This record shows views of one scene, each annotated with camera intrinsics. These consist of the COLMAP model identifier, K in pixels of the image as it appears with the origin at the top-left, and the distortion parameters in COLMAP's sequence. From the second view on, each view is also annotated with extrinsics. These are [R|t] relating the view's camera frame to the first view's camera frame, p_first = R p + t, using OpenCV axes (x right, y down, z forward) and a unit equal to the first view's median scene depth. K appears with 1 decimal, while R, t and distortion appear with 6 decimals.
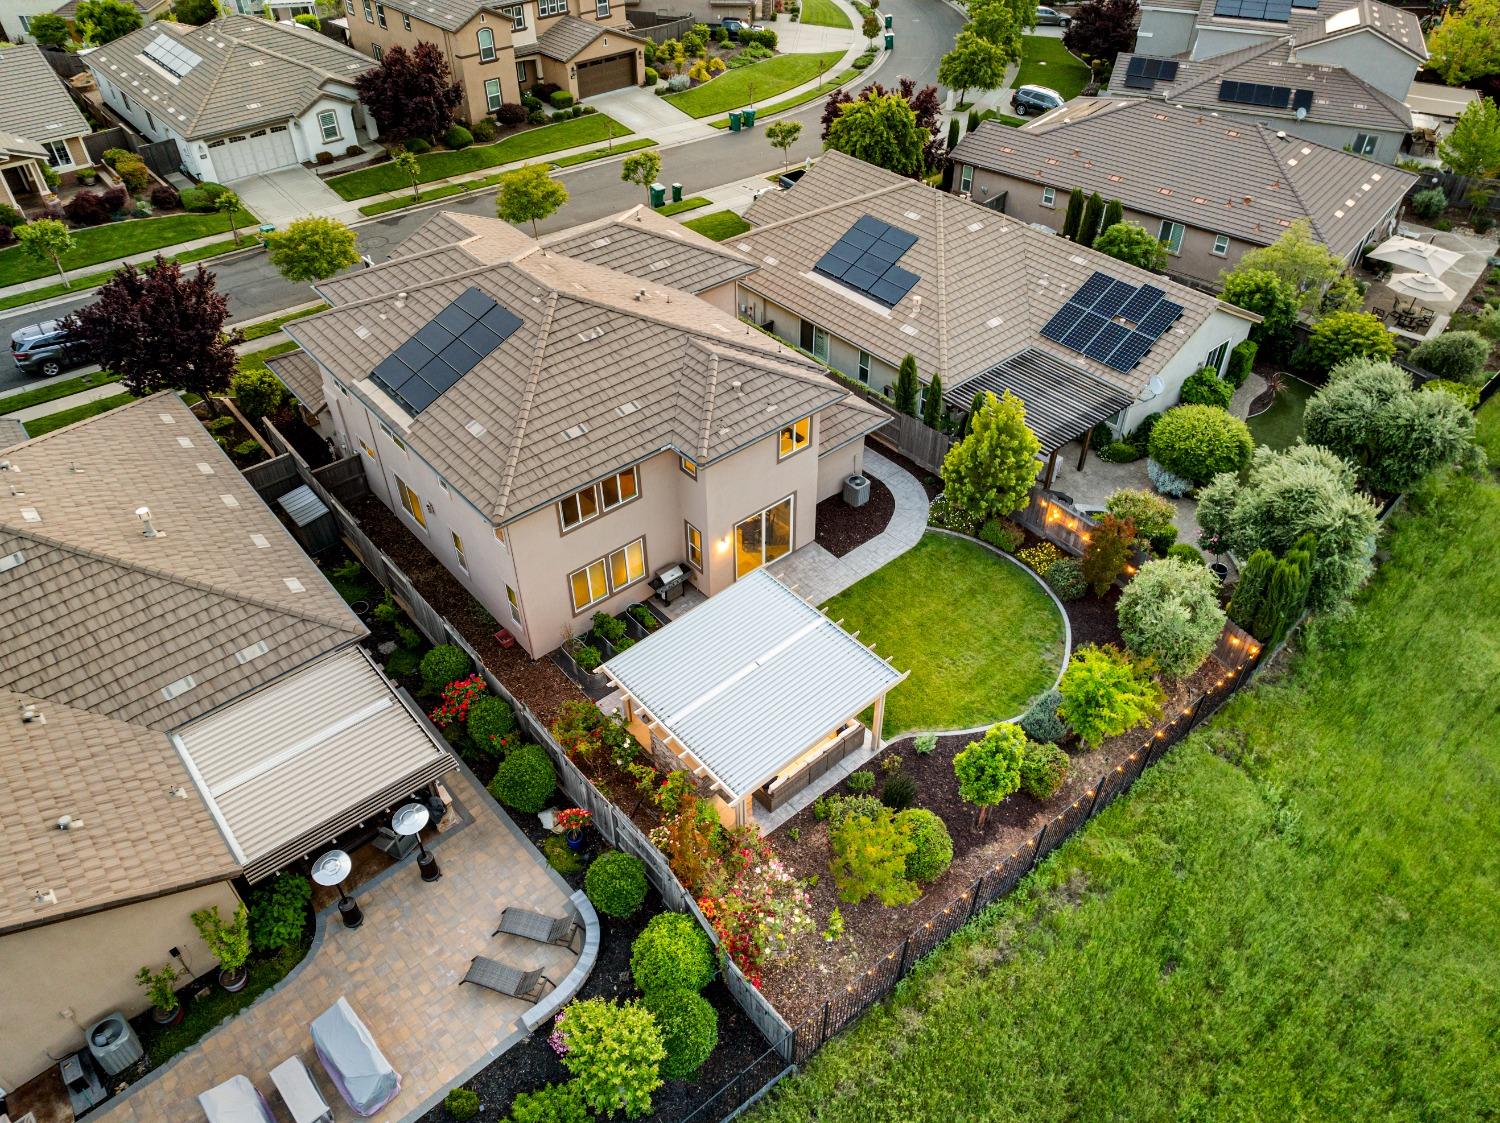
lens RADIAL K [[1060.1, 0, 754.8], [0, 1060.1, 556.1], [0, 0, 1]] dist [-0.042957, 0.012669]
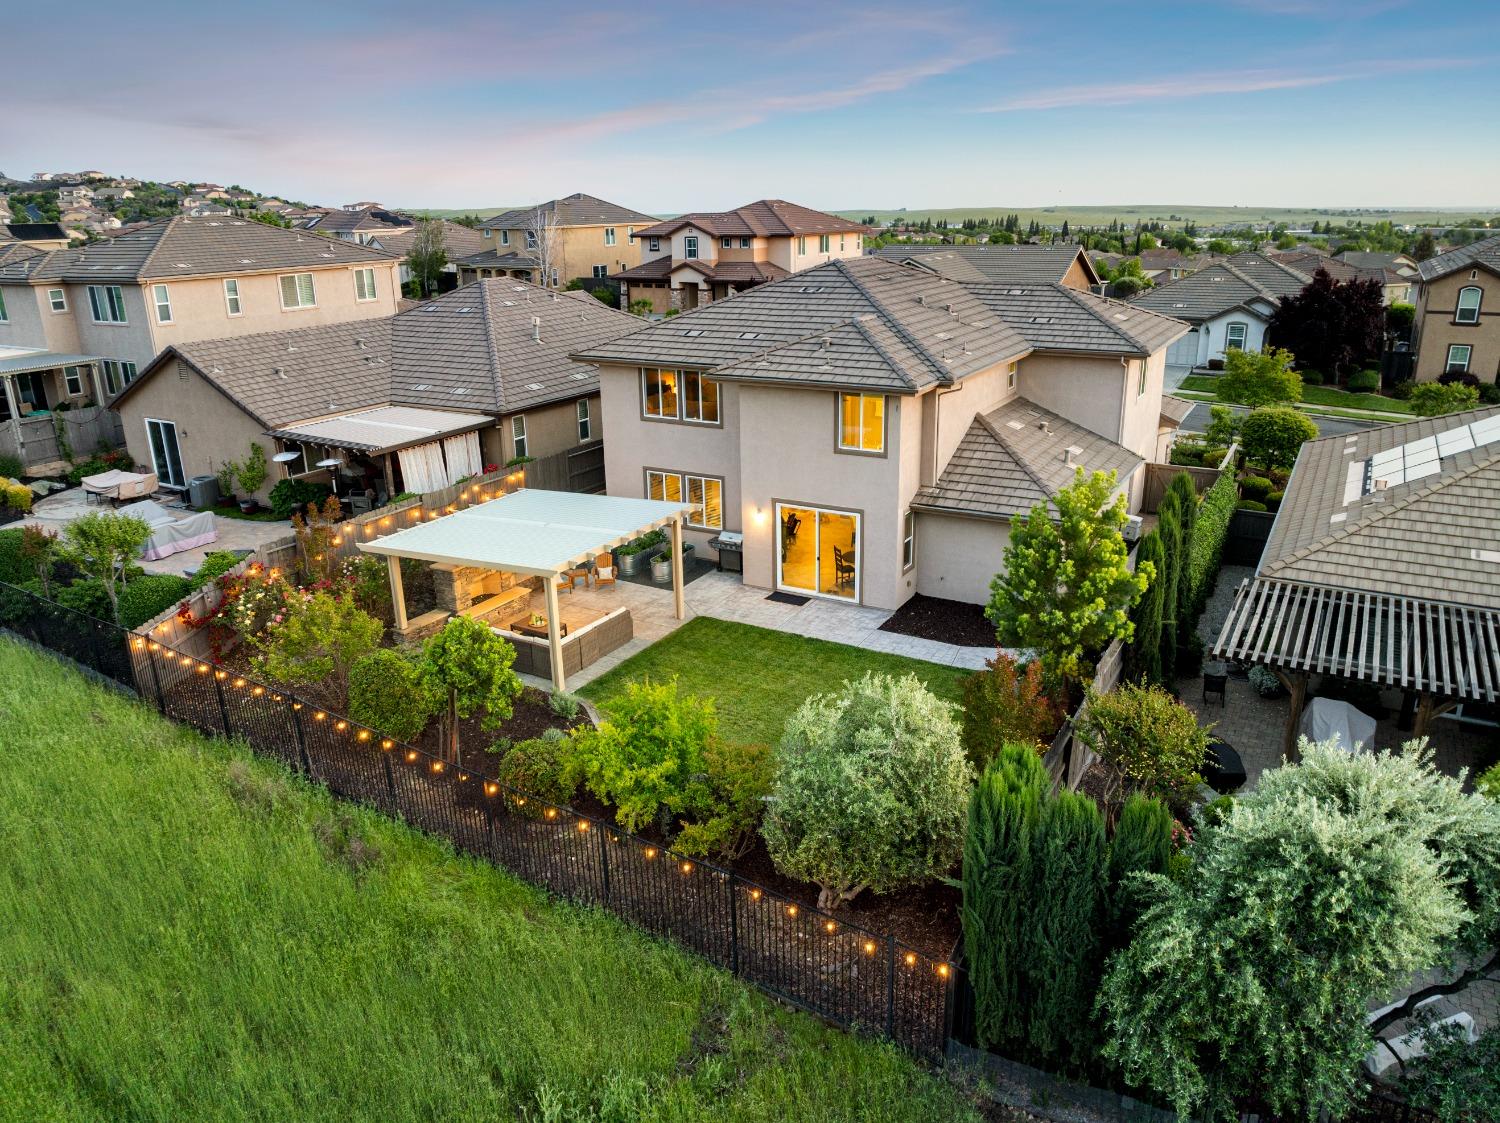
lens RADIAL K [[1060.1, 0, 747.0], [0, 1060.1, 556.3], [0, 0, 1]] dist [-0.042957, 0.012669]
pose [[0.330226, 0.298680, -0.895400, 0.405442], [-0.601944, 0.797327, 0.043967, -0.009497], [0.727058, 0.524462, 0.443087, 0.335382]]
